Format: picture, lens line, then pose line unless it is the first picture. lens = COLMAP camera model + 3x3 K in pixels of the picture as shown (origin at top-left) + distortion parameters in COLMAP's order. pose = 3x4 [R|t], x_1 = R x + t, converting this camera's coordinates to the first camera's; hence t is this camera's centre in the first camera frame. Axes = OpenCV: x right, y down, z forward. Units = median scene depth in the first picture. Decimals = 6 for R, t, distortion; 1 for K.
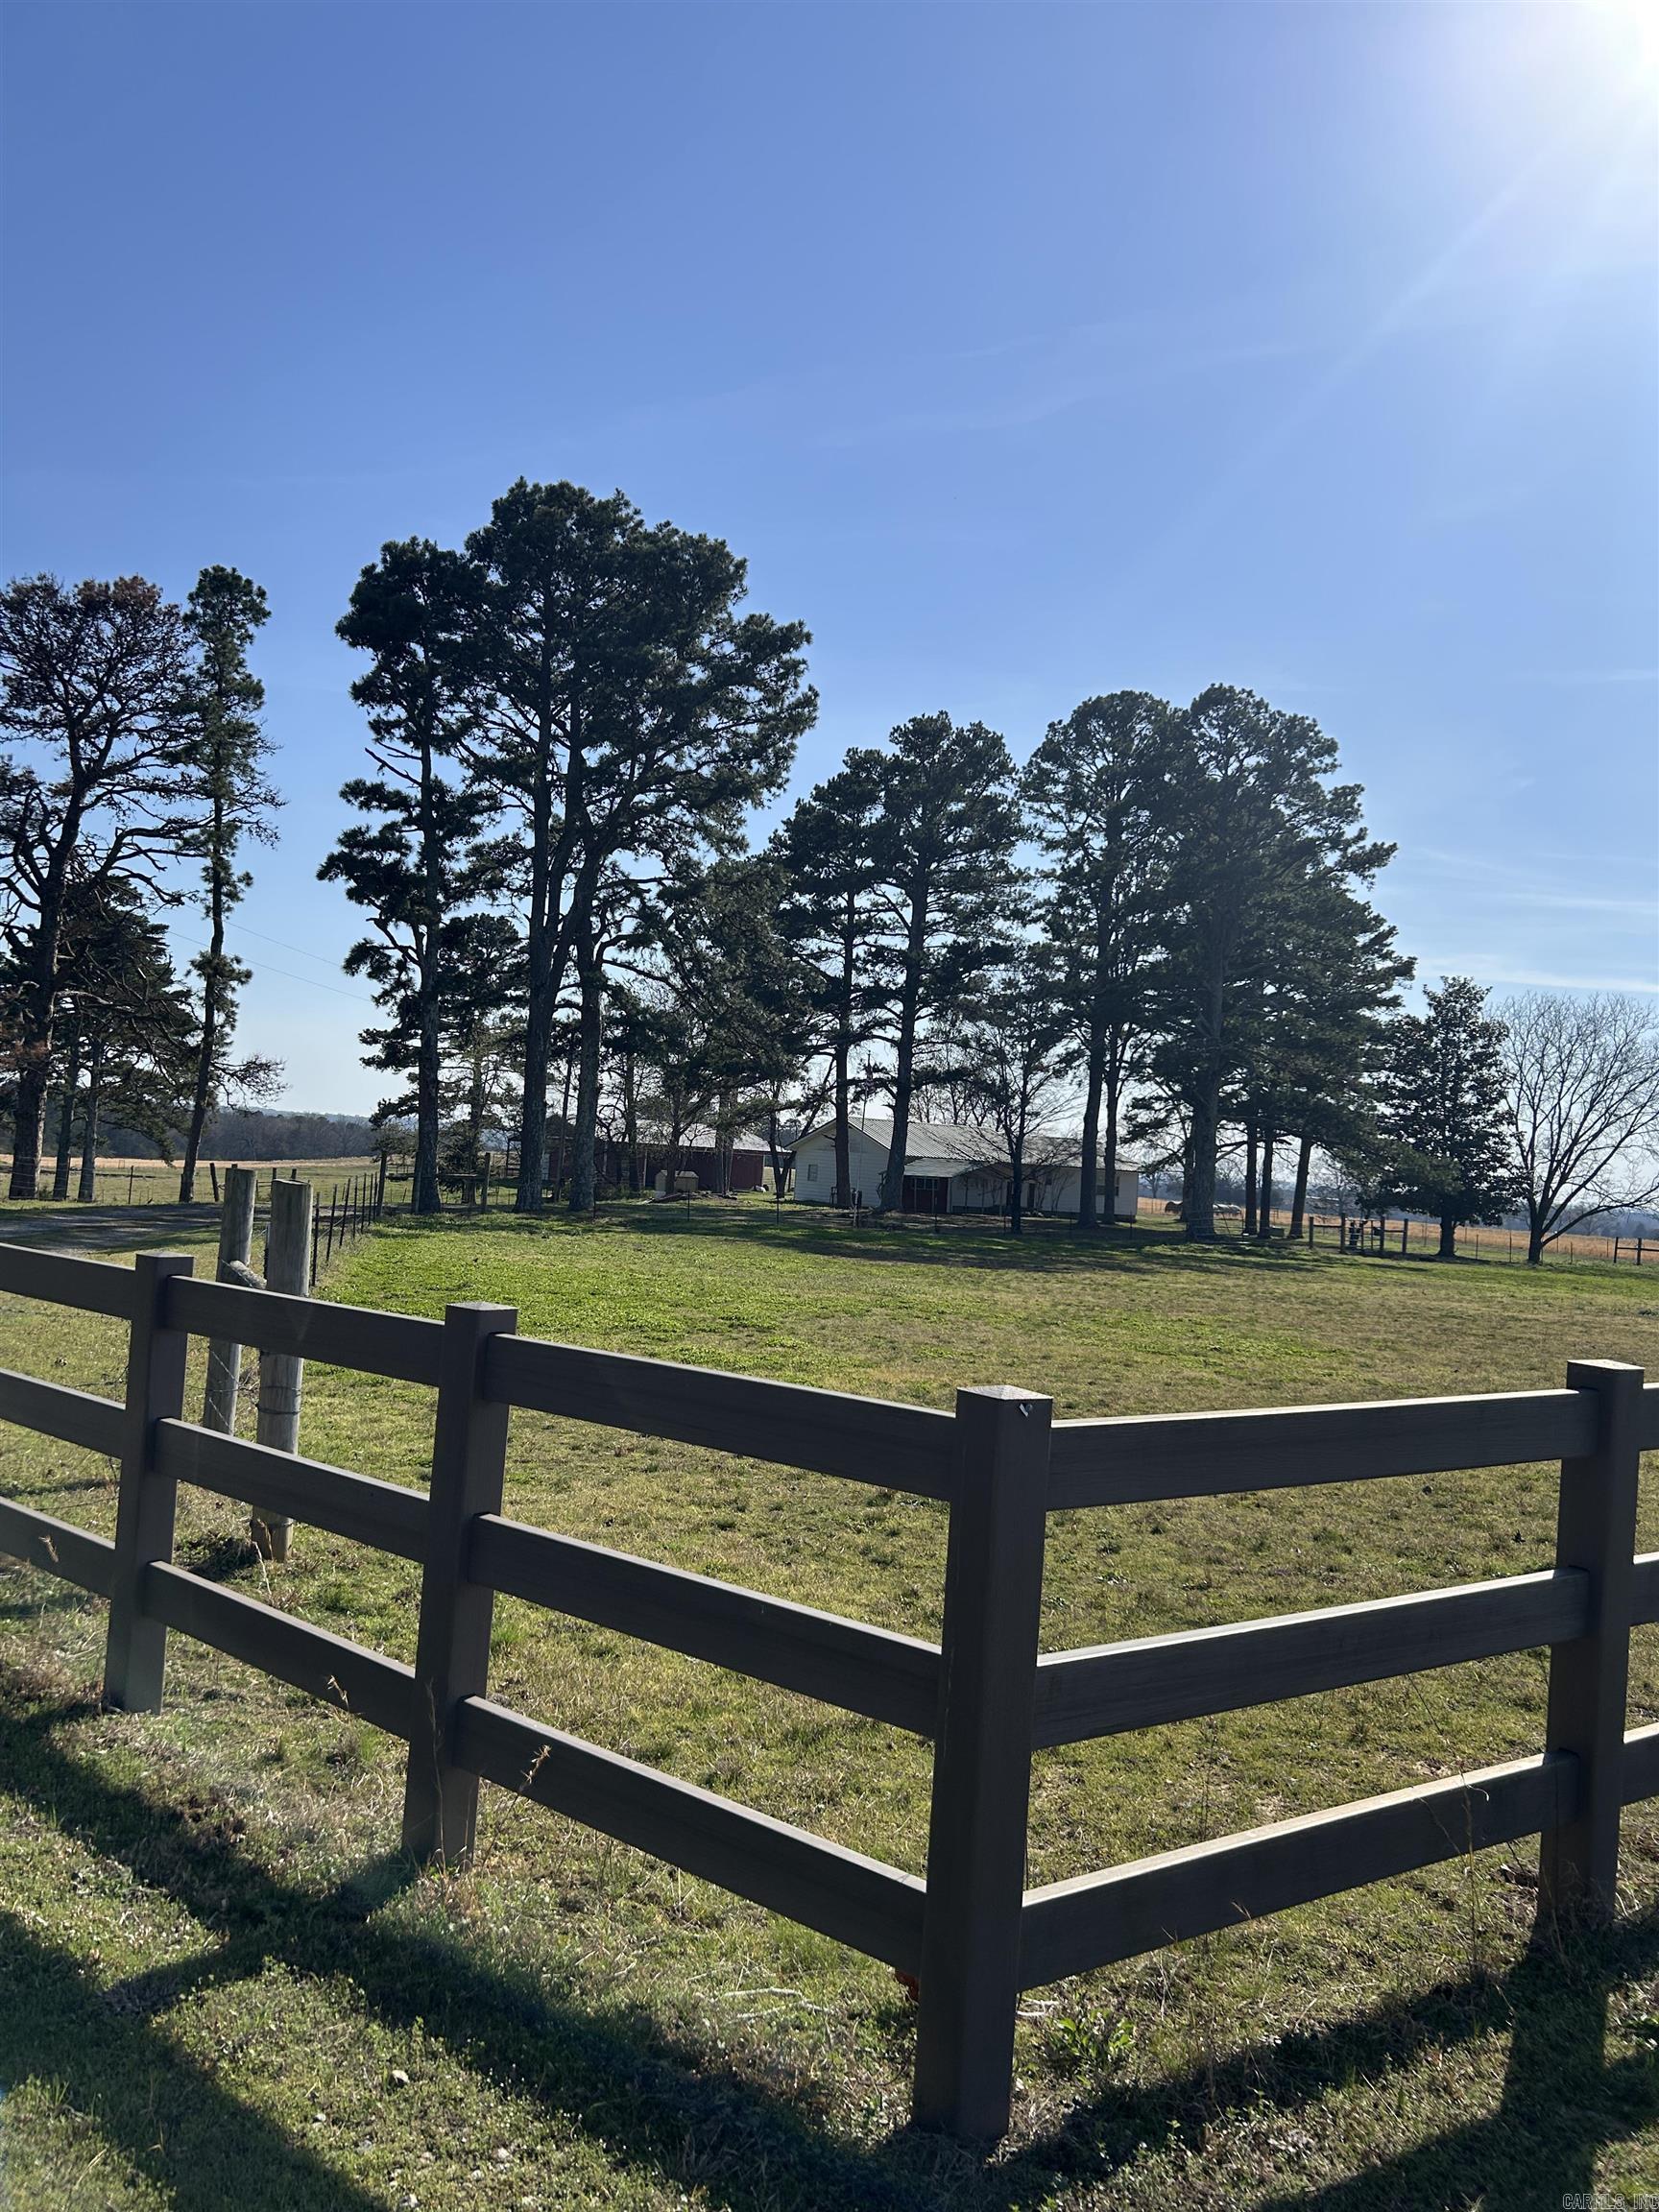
lens RADIAL K [[1633.0, 0, 812.4], [0, 1633.0, 1098.0], [0, 0, 1]] dist [0.085036, -0.096969]
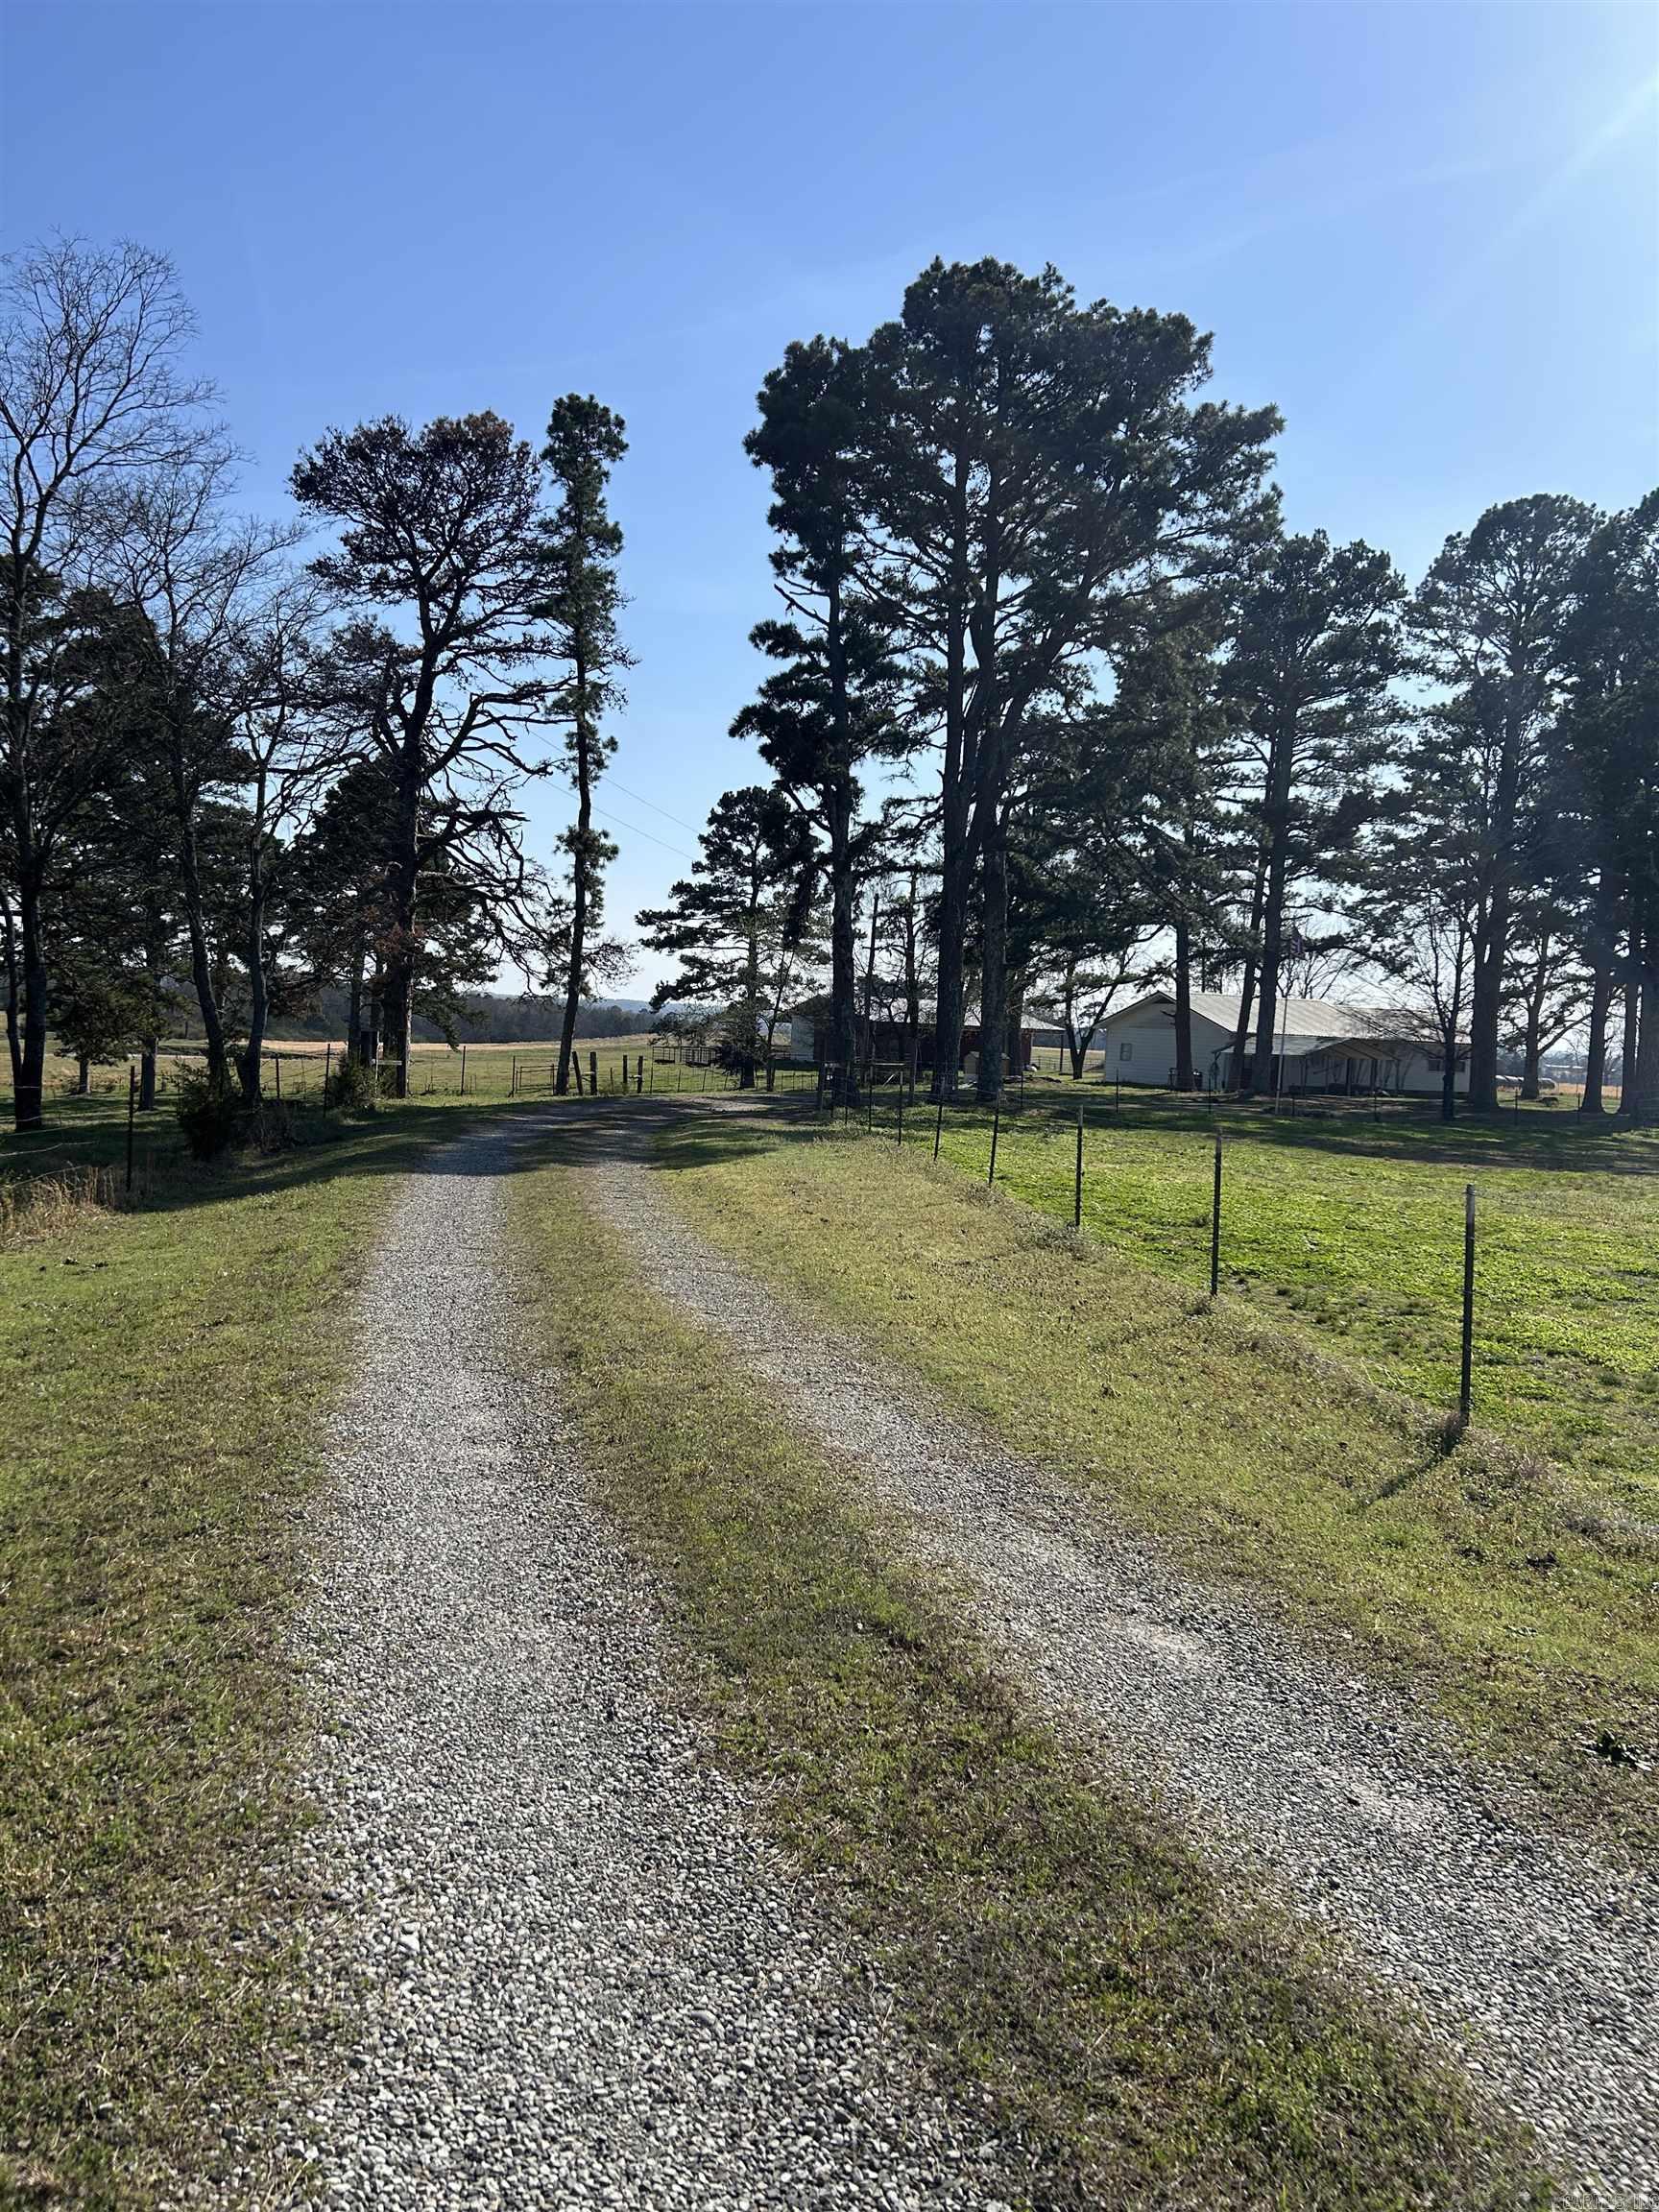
lens RADIAL K [[1640.3, 0, 819.7], [0, 1640.3, 1104.2], [0, 0, 1]] dist [0.039581, -0.047359]
pose [[0.993866, -0.011110, -0.110033, -0.099080], [0.019797, 0.996743, 0.078178, -0.001982], [0.108806, -0.079877, 0.990849, 0.068895]]
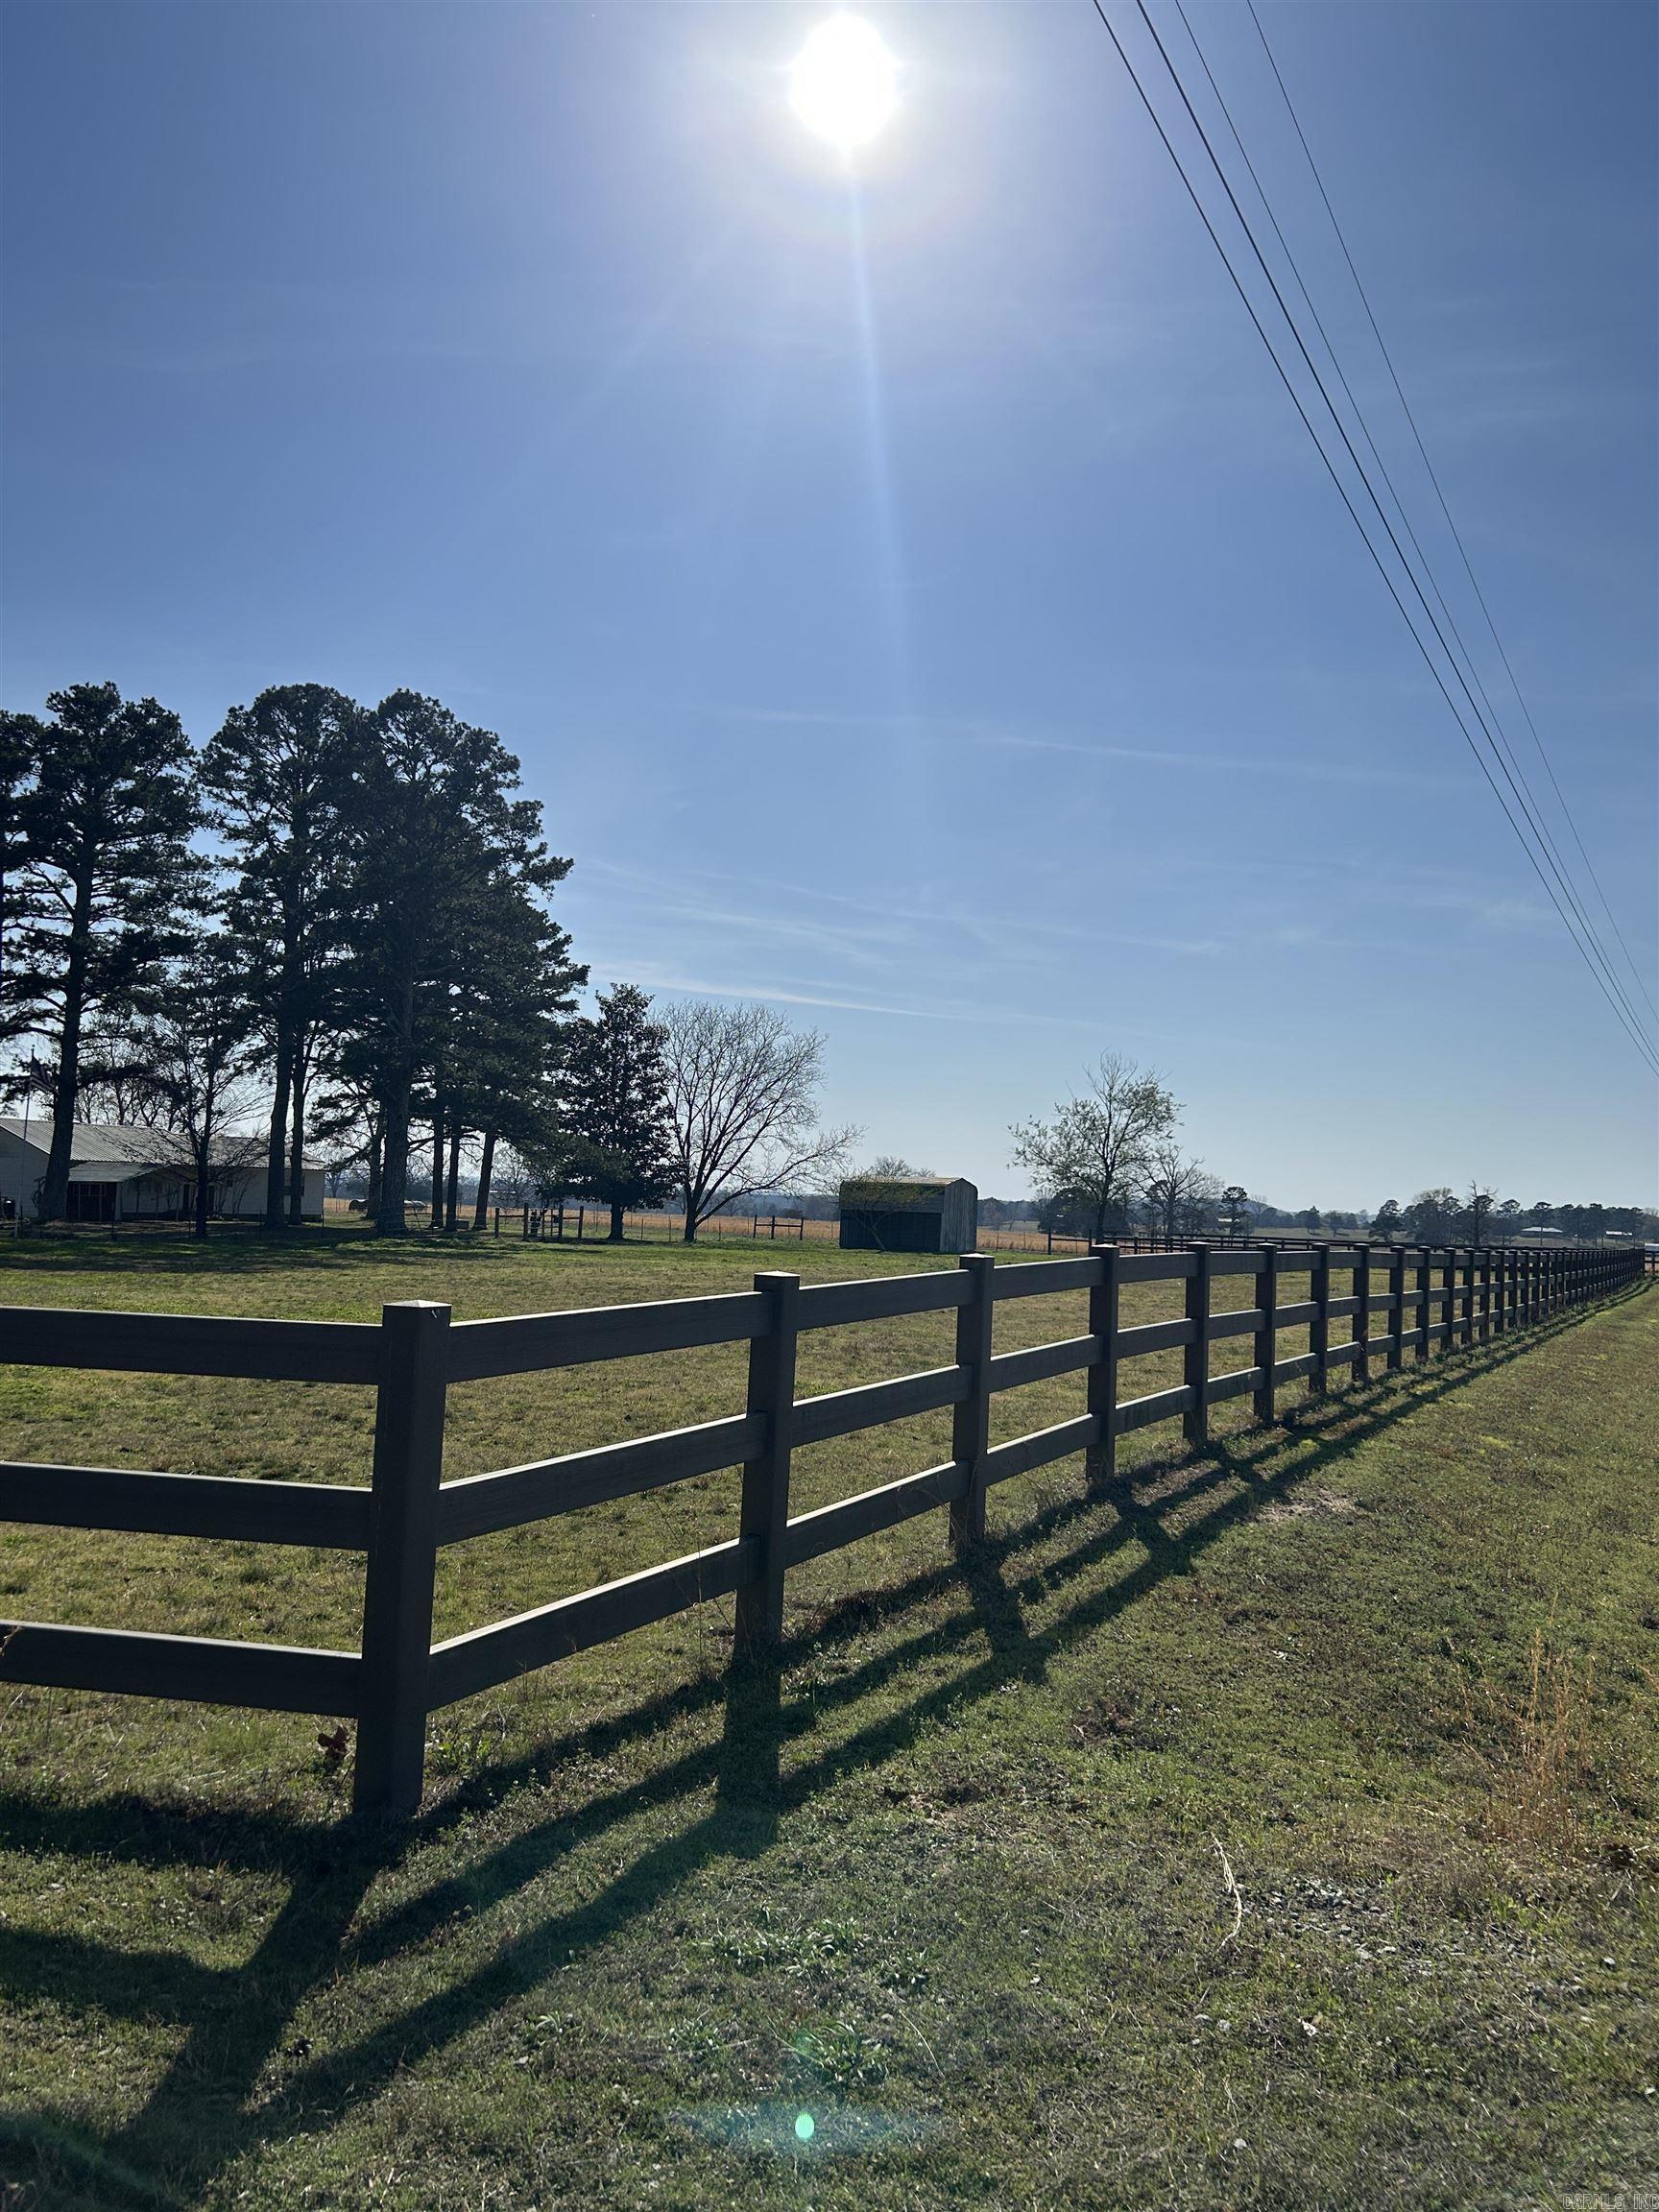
lens RADIAL K [[1640.3, 0, 819.7], [0, 1640.3, 1104.2], [0, 0, 1]] dist [0.039581, -0.047359]
pose [[0.880733, -0.006213, 0.473571, -0.011905], [0.003664, 0.999973, 0.006305, -0.000142], [-0.473598, -0.003817, 0.880733, -0.020540]]
